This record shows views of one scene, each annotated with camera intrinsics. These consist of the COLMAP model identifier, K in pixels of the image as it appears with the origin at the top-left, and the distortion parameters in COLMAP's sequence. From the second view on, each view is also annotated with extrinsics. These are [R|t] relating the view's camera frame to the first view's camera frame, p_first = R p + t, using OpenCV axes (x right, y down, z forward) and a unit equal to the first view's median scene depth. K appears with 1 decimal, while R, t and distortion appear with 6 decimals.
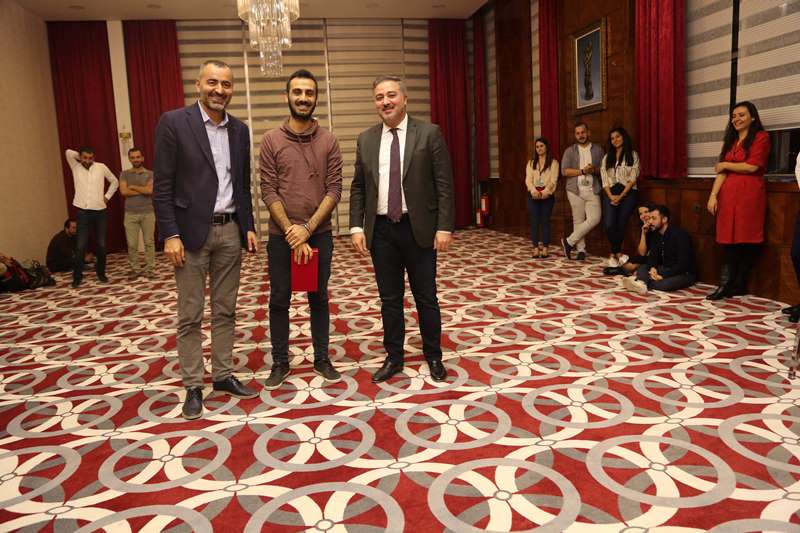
lens RADIAL K [[576.9, 0, 402.9], [0, 576.9, 266.7], [0, 0, 1]] dist [-0.109896, 0.070514]
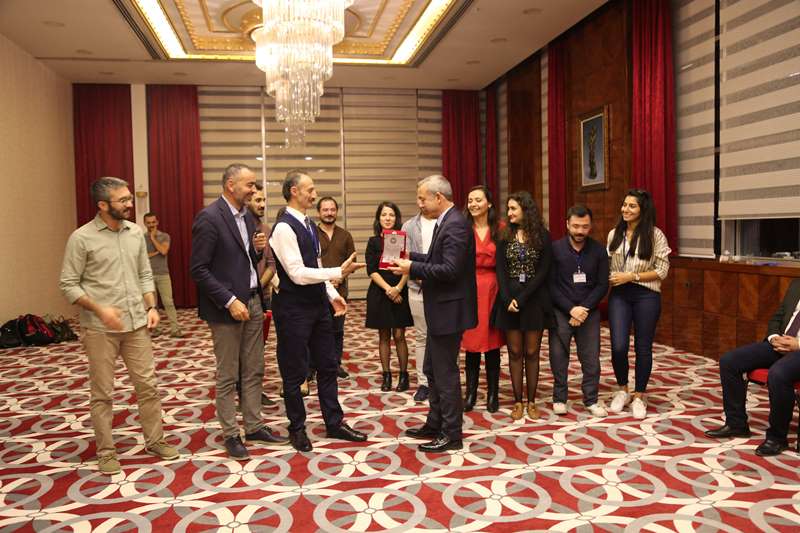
lens RADIAL K [[653.7, 0, 400.9], [0, 653.7, 268.3], [0, 0, 1]] dist [-0.061286, 0.067440]
pose [[0.999618, 0.026837, -0.006570, -0.034983], [-0.027353, 0.994807, -0.098034, 0.003445], [0.003905, 0.098176, 0.995161, -0.362618]]
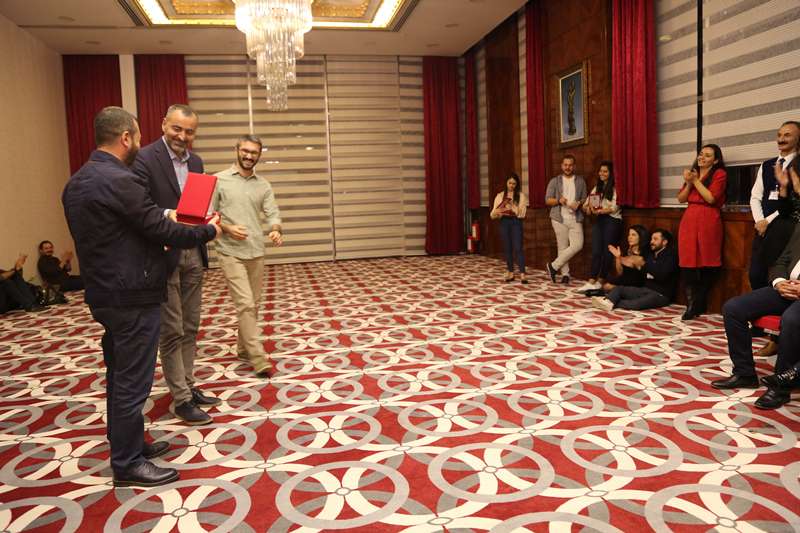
lens RADIAL K [[576.9, 0, 403.8], [0, 576.9, 270.6], [0, 0, 1]] dist [-0.109896, 0.070514]
pose [[0.999811, 0.007157, 0.018103, -0.017933], [-0.006422, 0.999165, -0.040347, 0.017853], [-0.018376, 0.040223, 0.999022, -0.122725]]
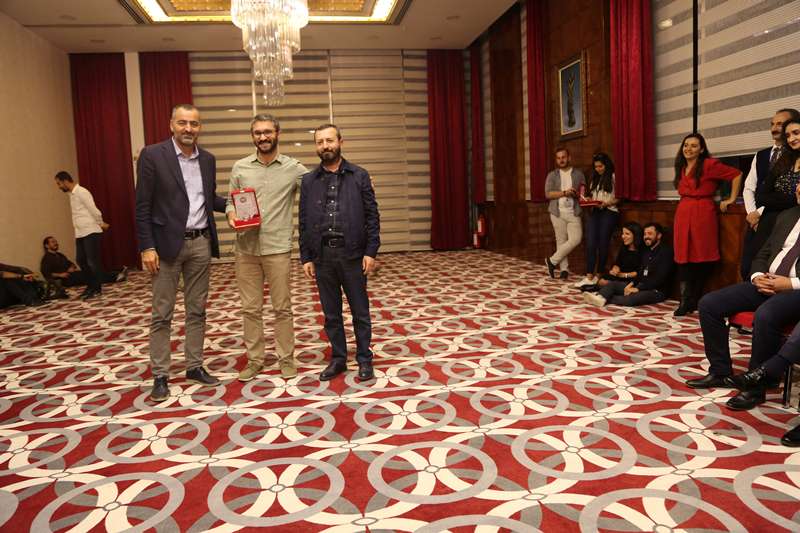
lens RADIAL K [[576.9, 0, 404.6], [0, 576.9, 269.2], [0, 0, 1]] dist [-0.109896, 0.070514]
pose [[0.999685, 0.006868, -0.024125, 0.081246], [-0.007715, 0.999351, -0.035191, 0.019102], [0.023868, 0.035366, 0.999089, -0.105207]]
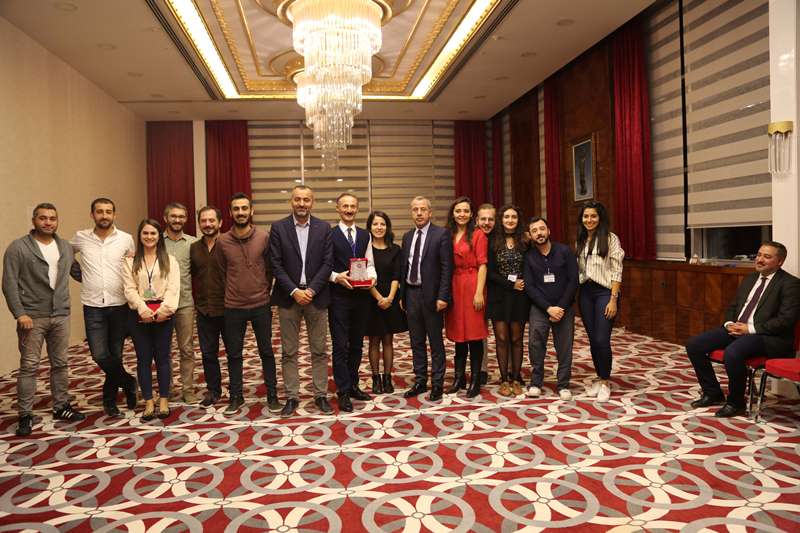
lens RADIAL K [[576.9, 0, 400.1], [0, 576.9, 263.5], [0, 0, 1]] dist [-0.109896, 0.070514]
pose [[0.998965, 0.019832, -0.040930, -0.036815], [-0.024574, 0.992612, -0.118815, 0.025682], [0.038272, 0.119698, 0.992072, -0.439040]]
